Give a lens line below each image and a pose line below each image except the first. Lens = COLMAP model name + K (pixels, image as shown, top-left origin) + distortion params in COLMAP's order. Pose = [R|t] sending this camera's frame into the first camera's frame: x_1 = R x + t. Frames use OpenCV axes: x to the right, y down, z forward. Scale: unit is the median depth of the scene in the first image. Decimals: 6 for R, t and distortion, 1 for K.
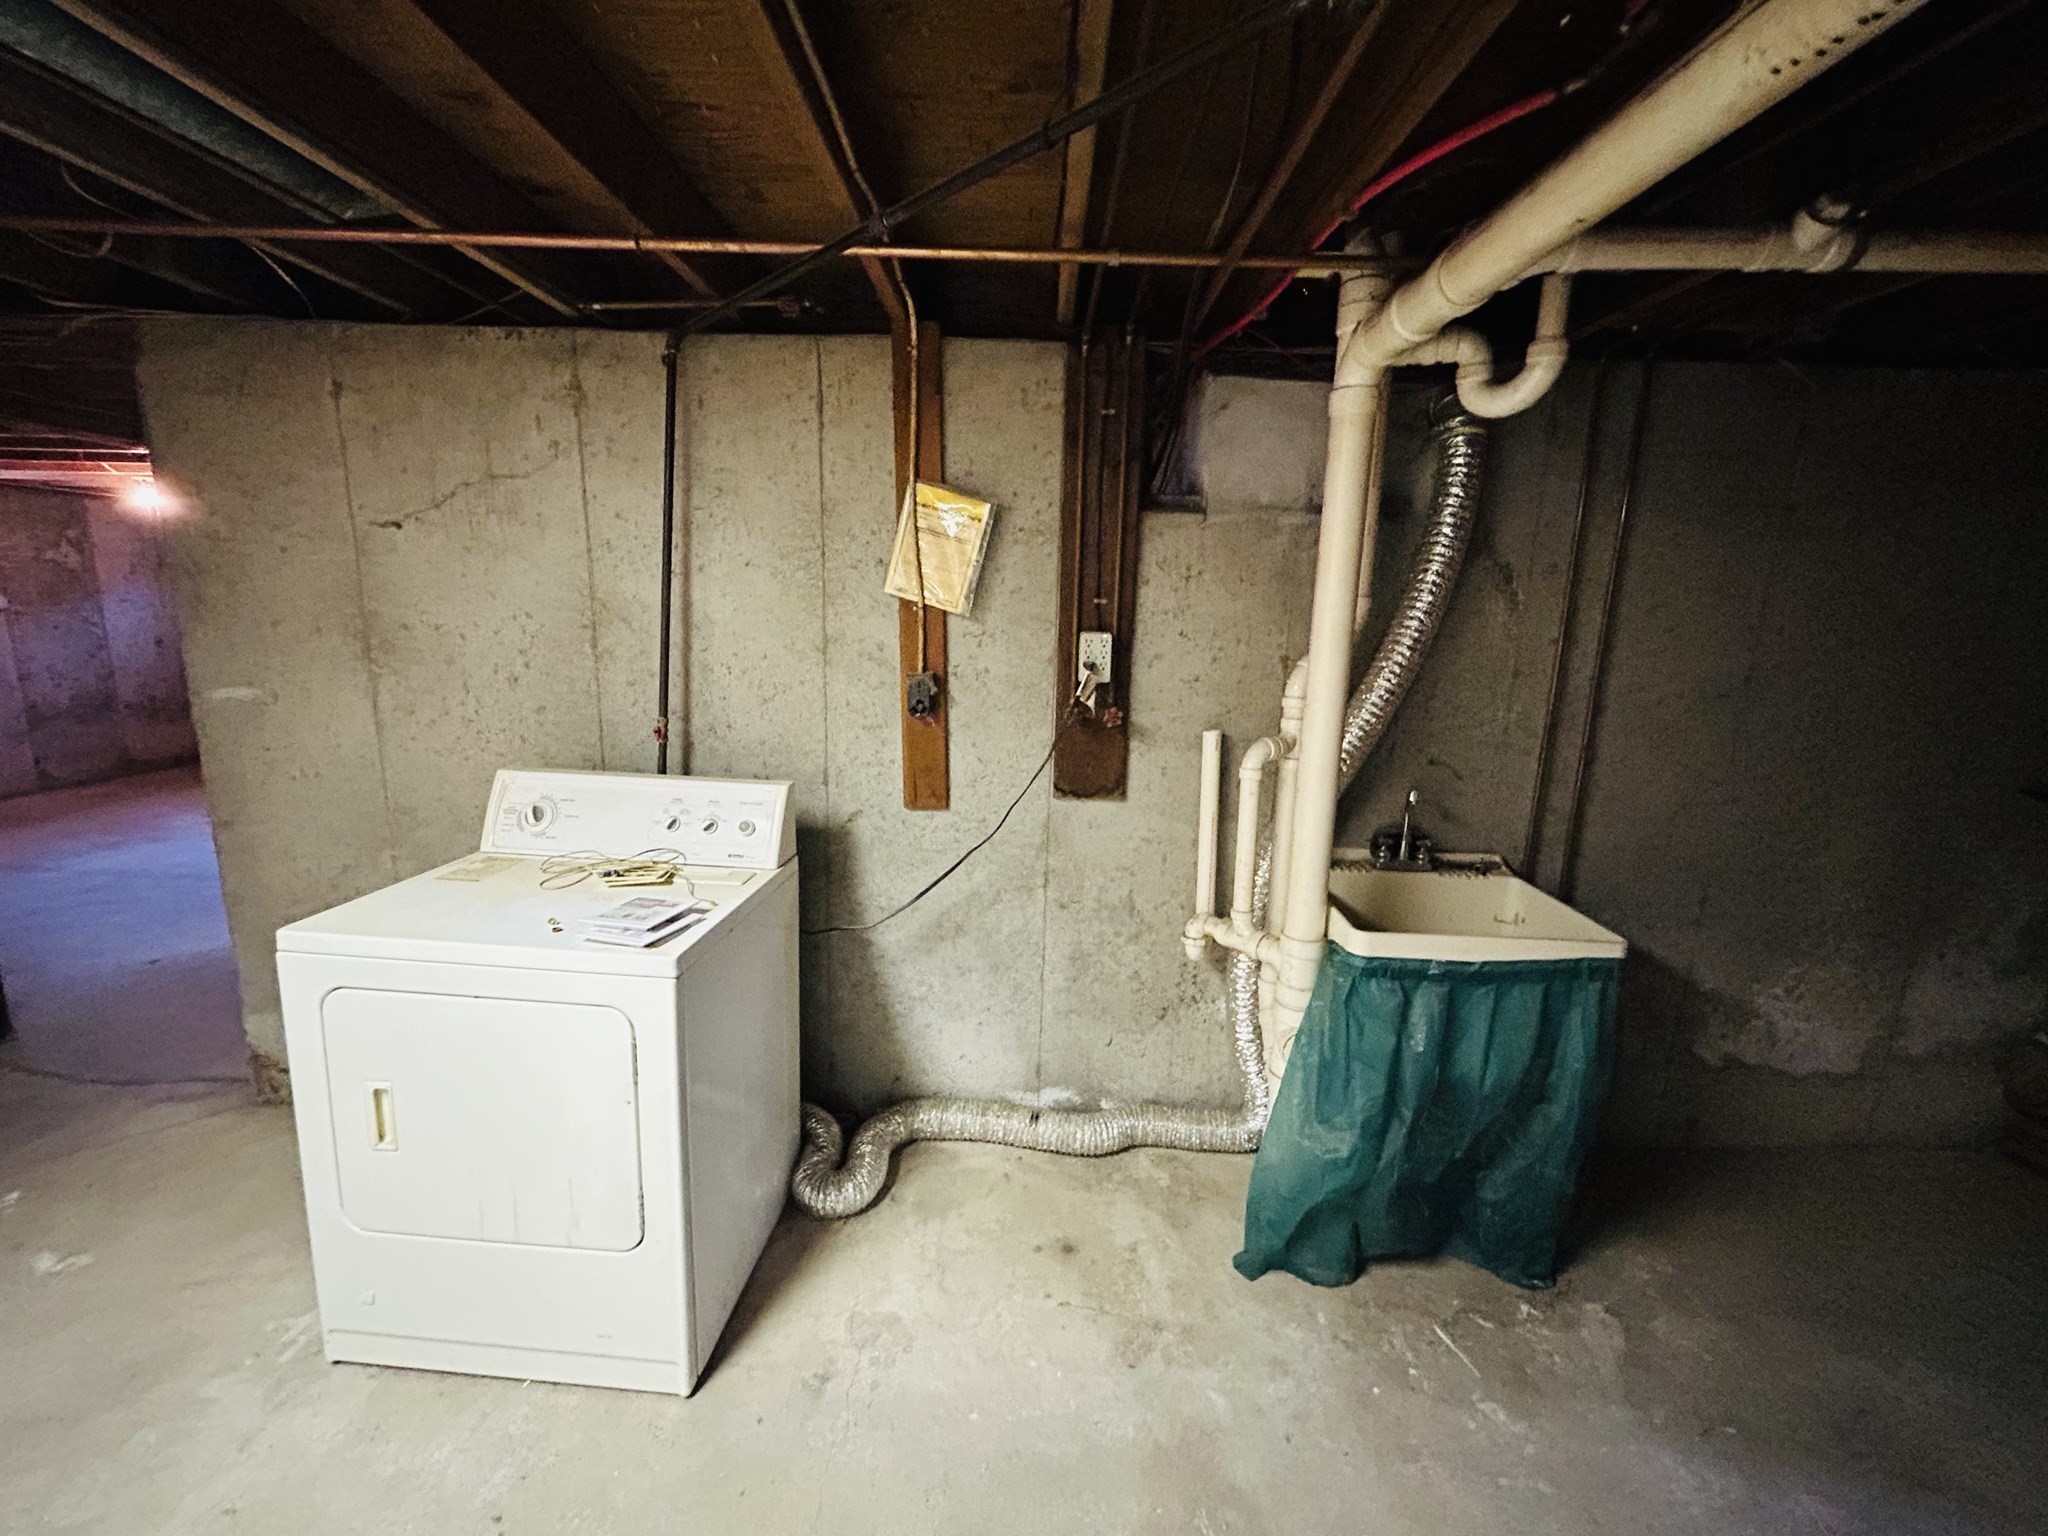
lens RADIAL K [[827.4, 0, 1020.1], [0, 827.4, 765.7], [0, 0, 1]] dist [-0.003396, 0.000132]
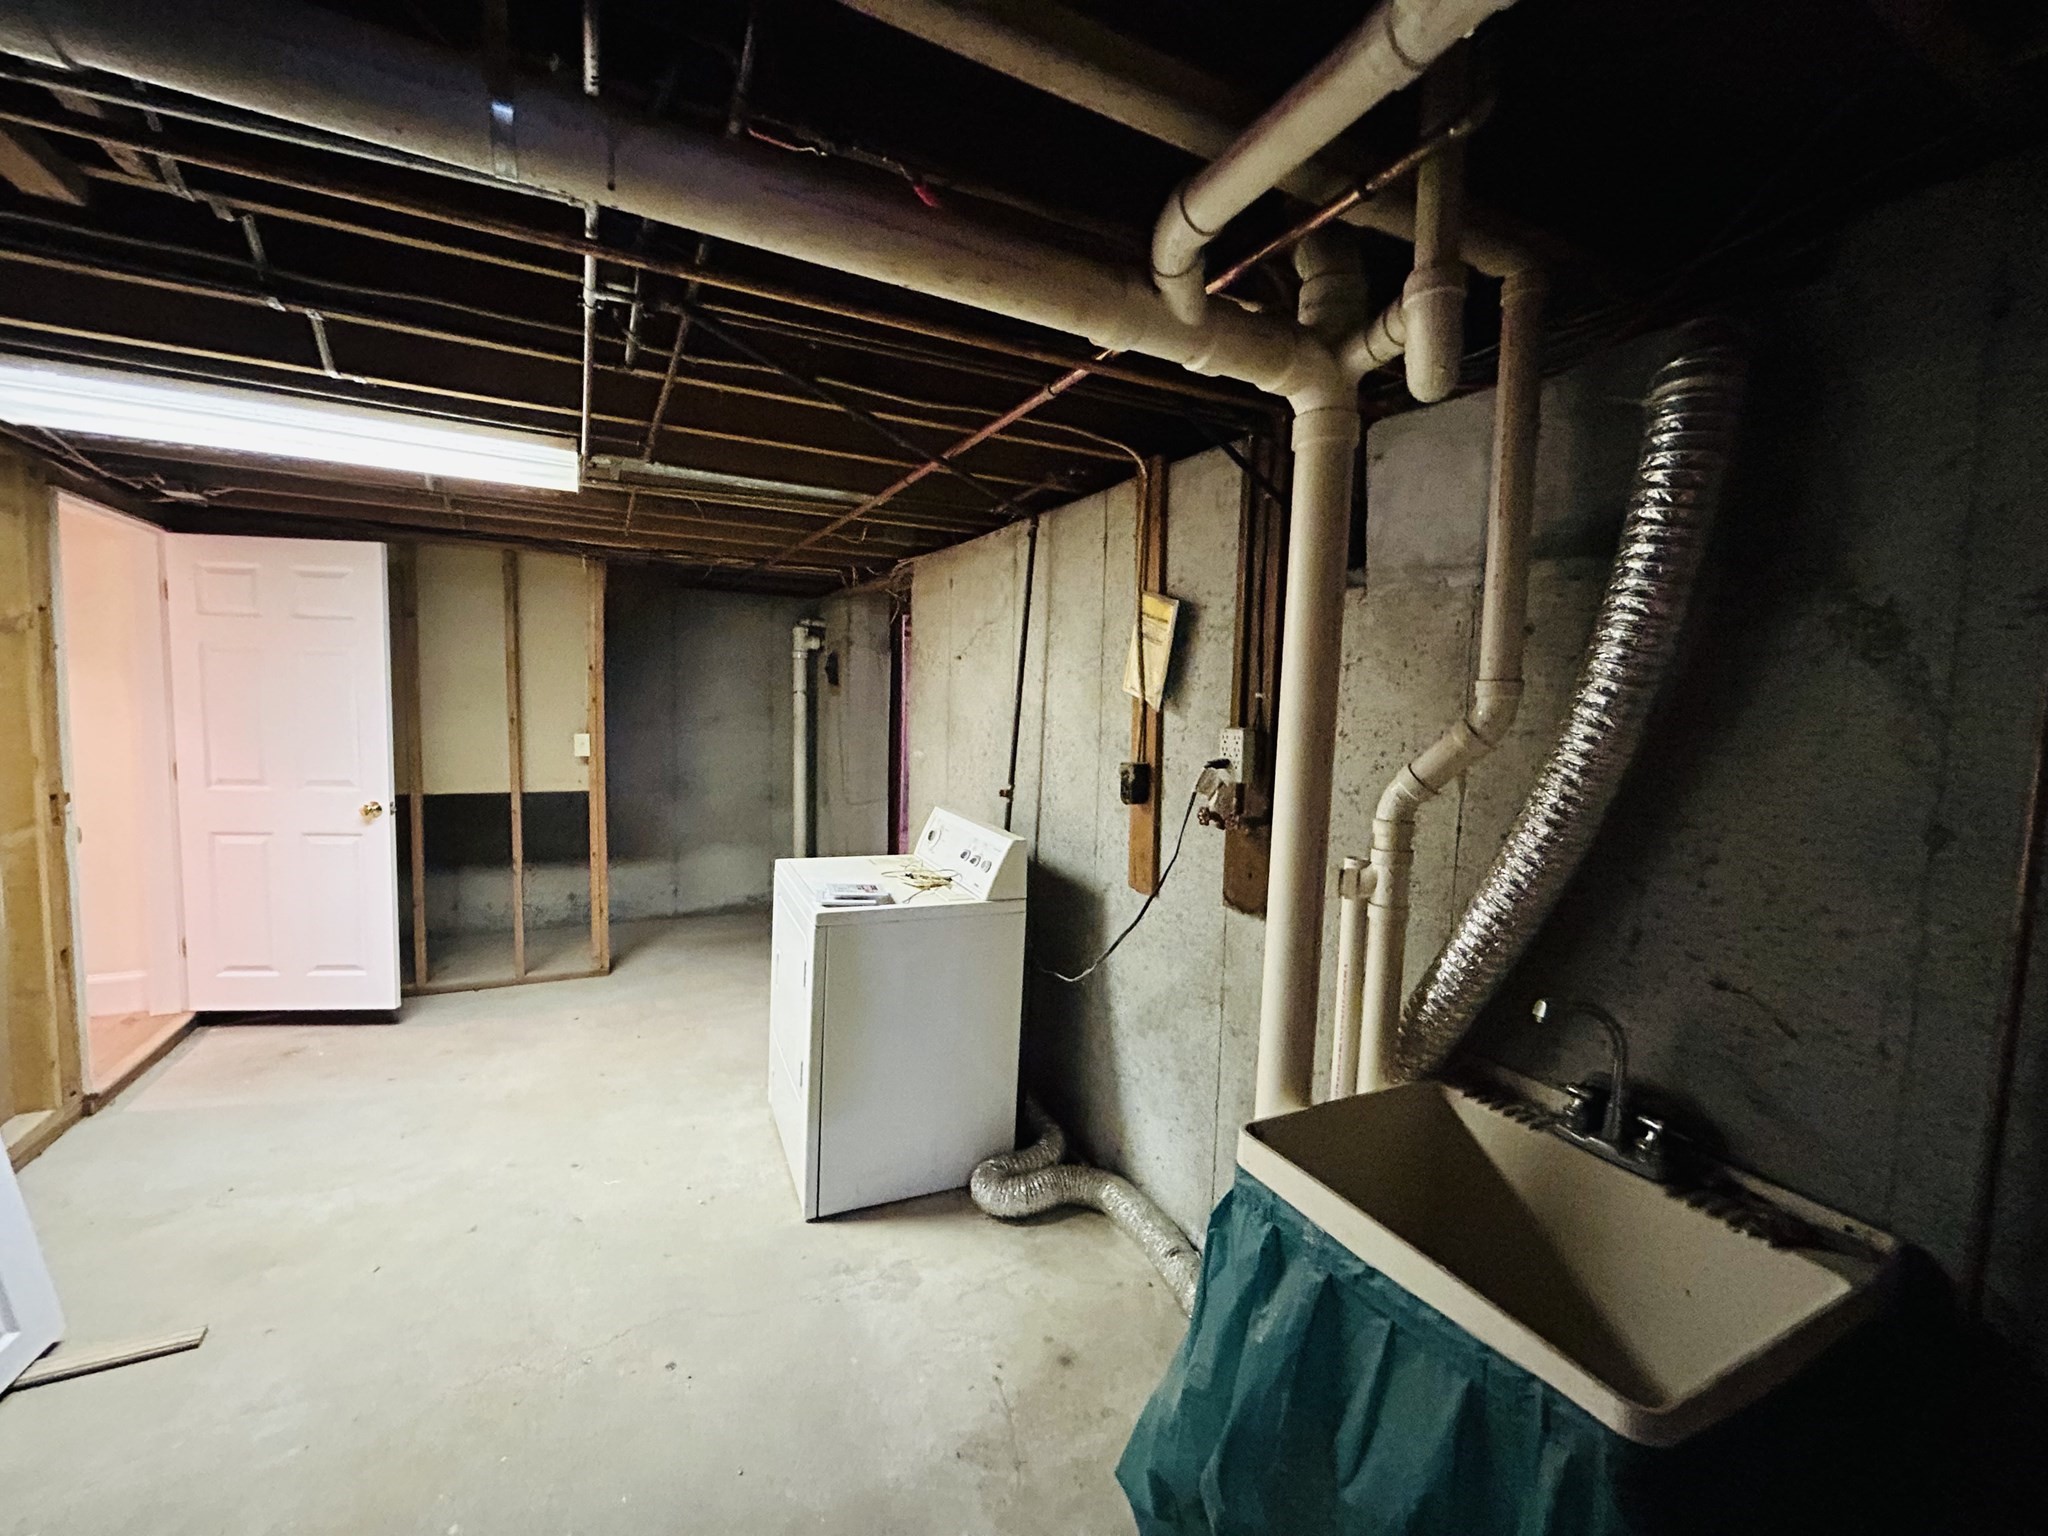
lens RADIAL K [[827.4, 0, 1019.0], [0, 827.4, 766.0], [0, 0, 1]] dist [-0.003396, 0.000132]
pose [[0.475152, 0.057688, -0.878011, 0.774168], [-0.186776, 0.981721, -0.036575, -0.040185], [0.859852, 0.181370, 0.477241, 0.353082]]
